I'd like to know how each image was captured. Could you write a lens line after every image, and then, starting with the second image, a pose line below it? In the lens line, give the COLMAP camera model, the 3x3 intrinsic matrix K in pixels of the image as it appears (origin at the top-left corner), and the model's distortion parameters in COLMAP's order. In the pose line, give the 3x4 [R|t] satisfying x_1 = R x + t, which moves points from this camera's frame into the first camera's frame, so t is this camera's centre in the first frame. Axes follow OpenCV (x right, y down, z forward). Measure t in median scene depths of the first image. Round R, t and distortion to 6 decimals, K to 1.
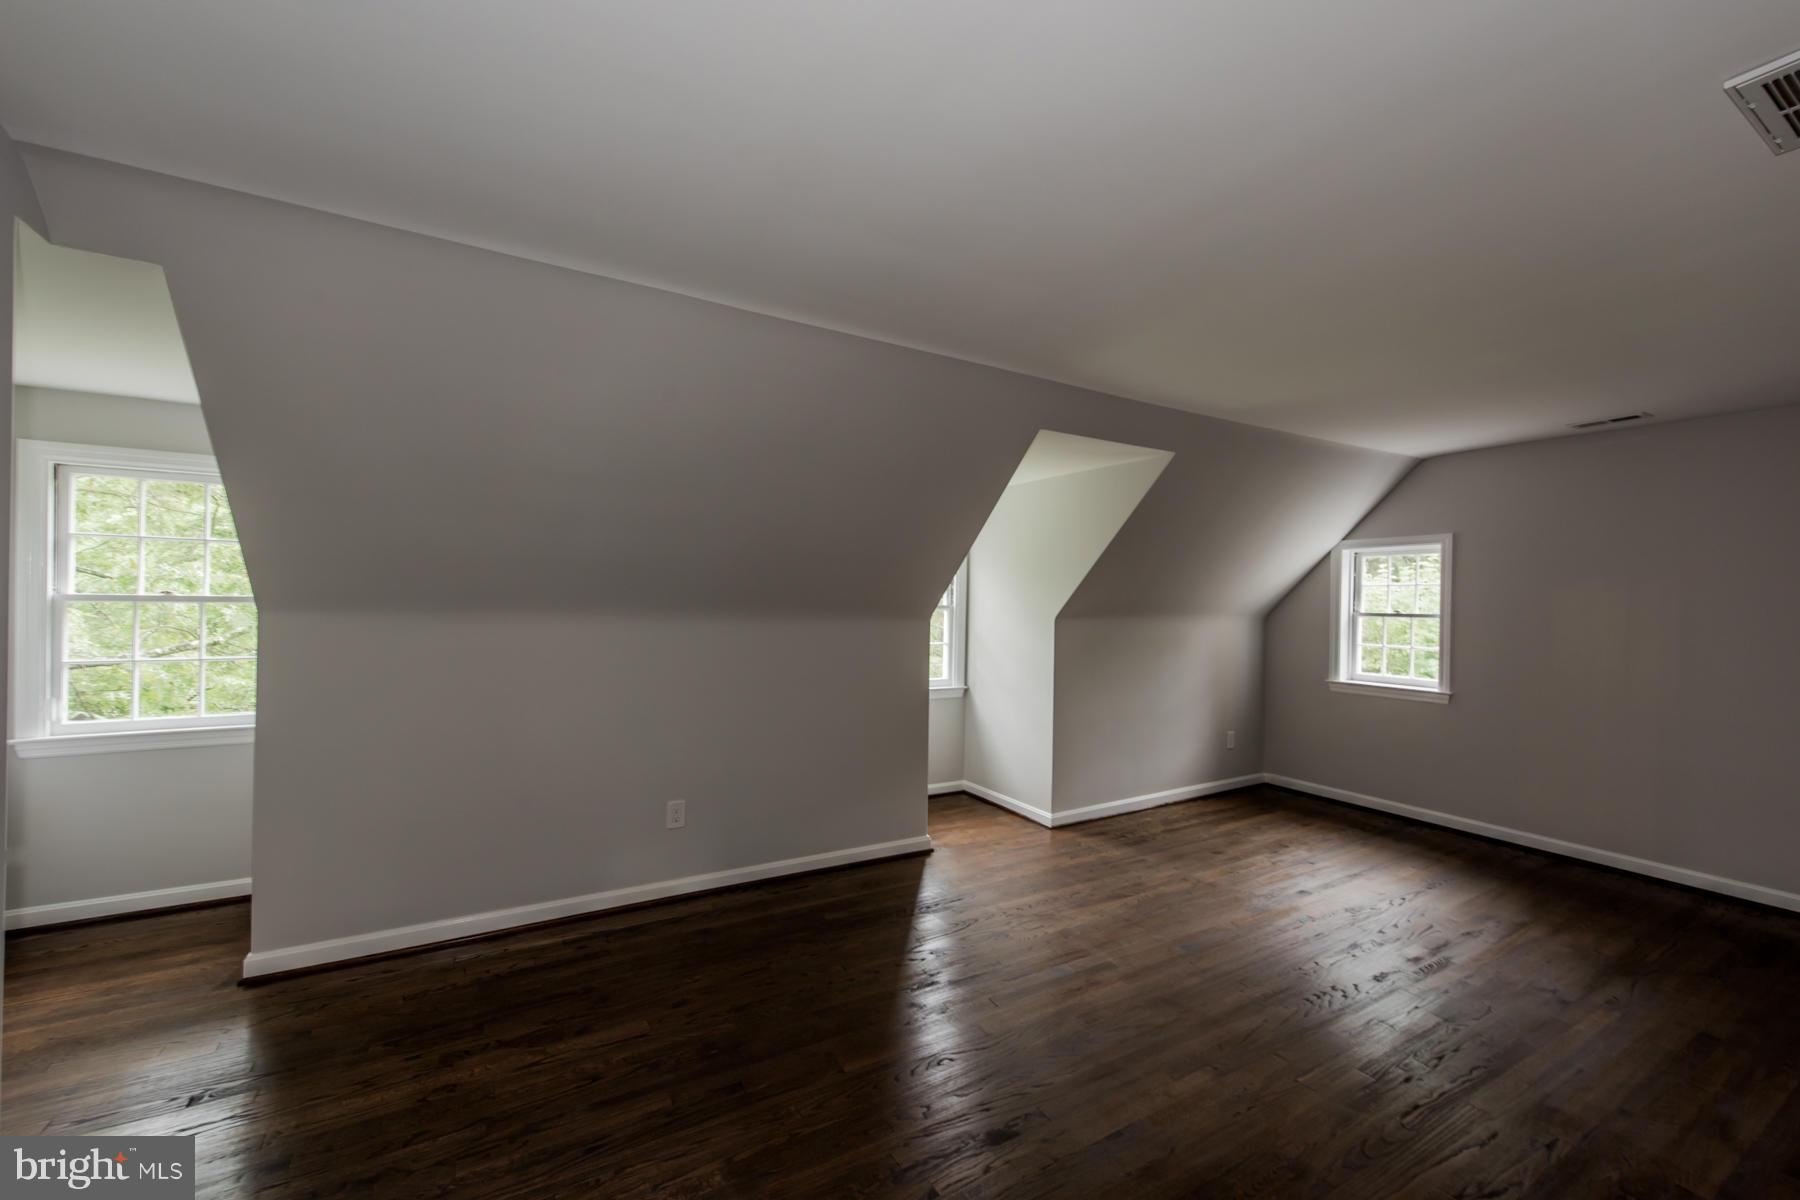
lens RADIAL K [[640.6, 0, 897.0], [0, 640.6, 590.0], [0, 0, 1]] dist [0.009355, 0.000081]
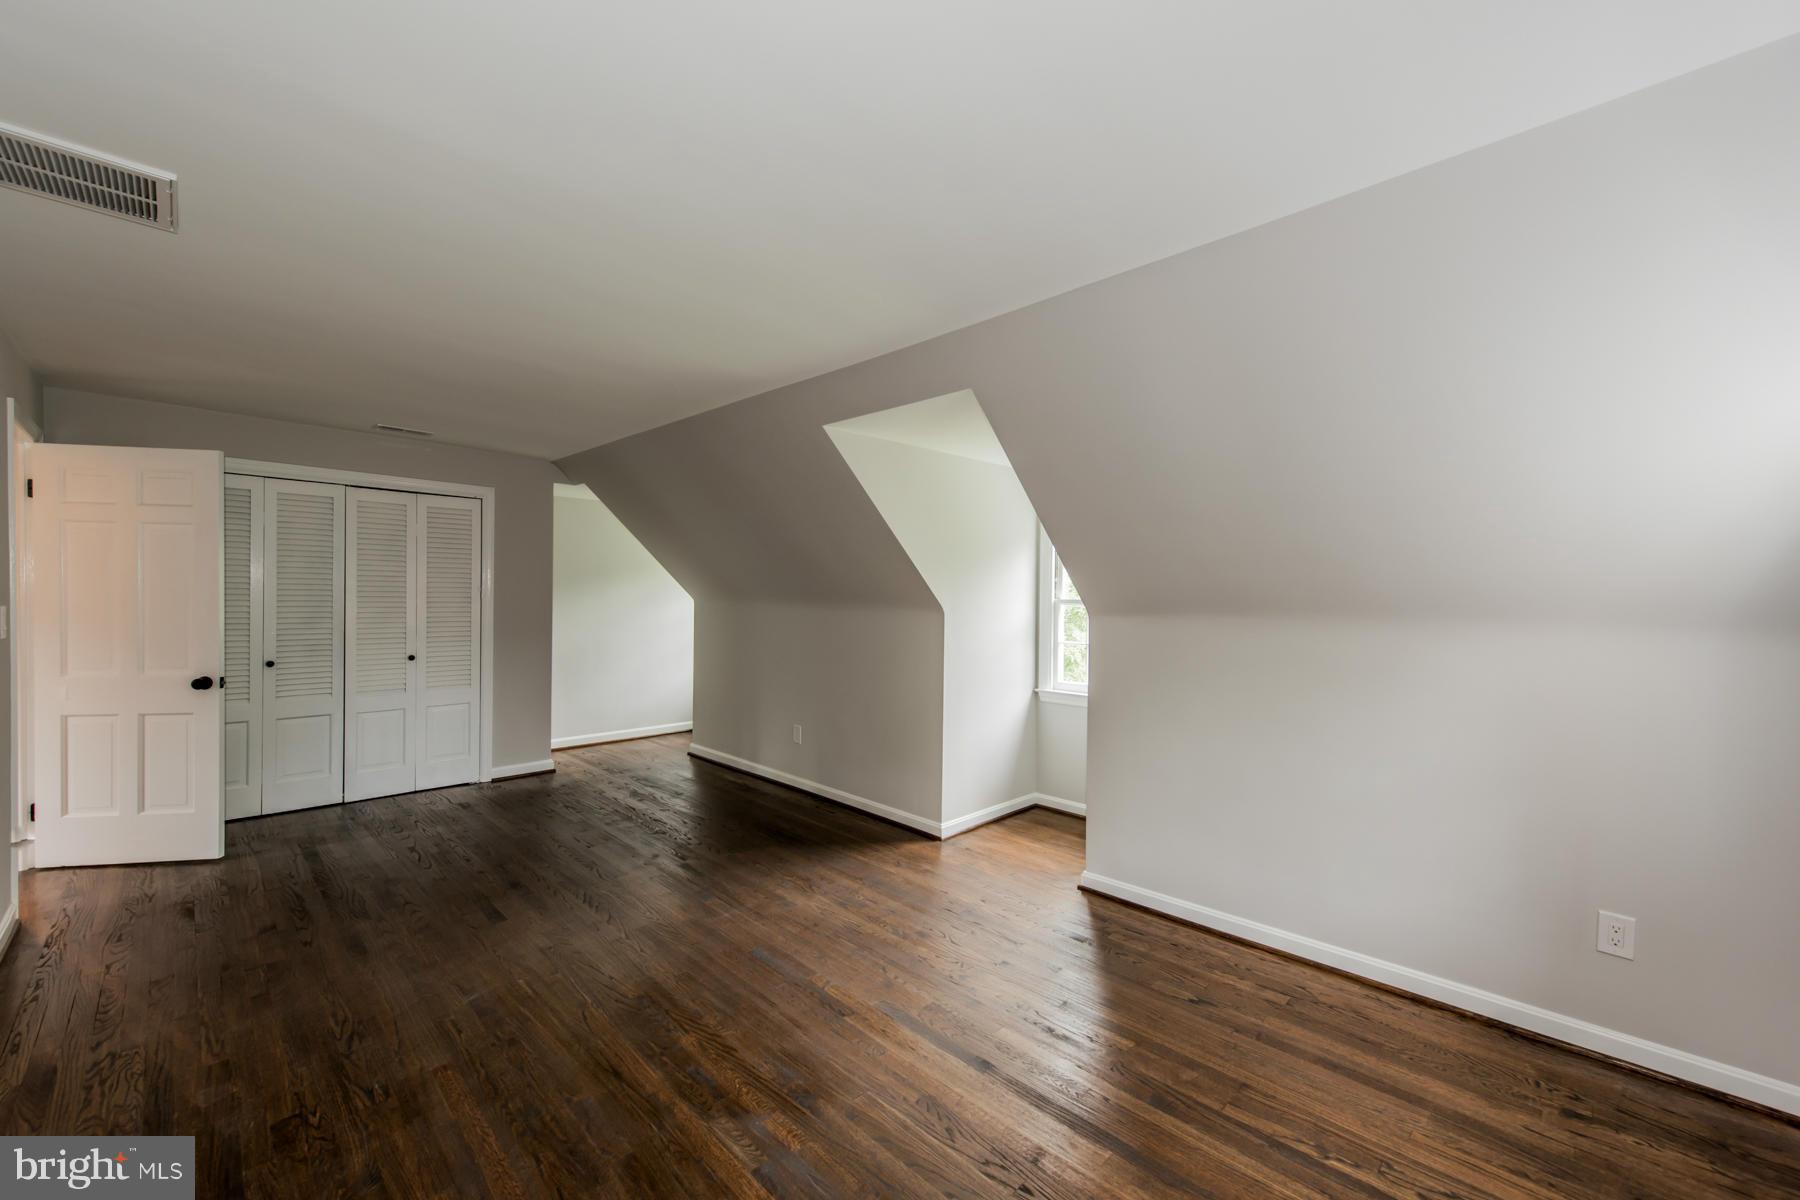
lens RADIAL K [[718.6, 0, 929.5], [0, 718.6, 599.9], [0, 0, 1]] dist [0.001371, 0.000303]
pose [[0.324989, -0.004497, -0.945707, 0.852624], [-0.001840, 0.999984, -0.005388, 0.056280], [0.945716, 0.003491, 0.324975, 0.540307]]
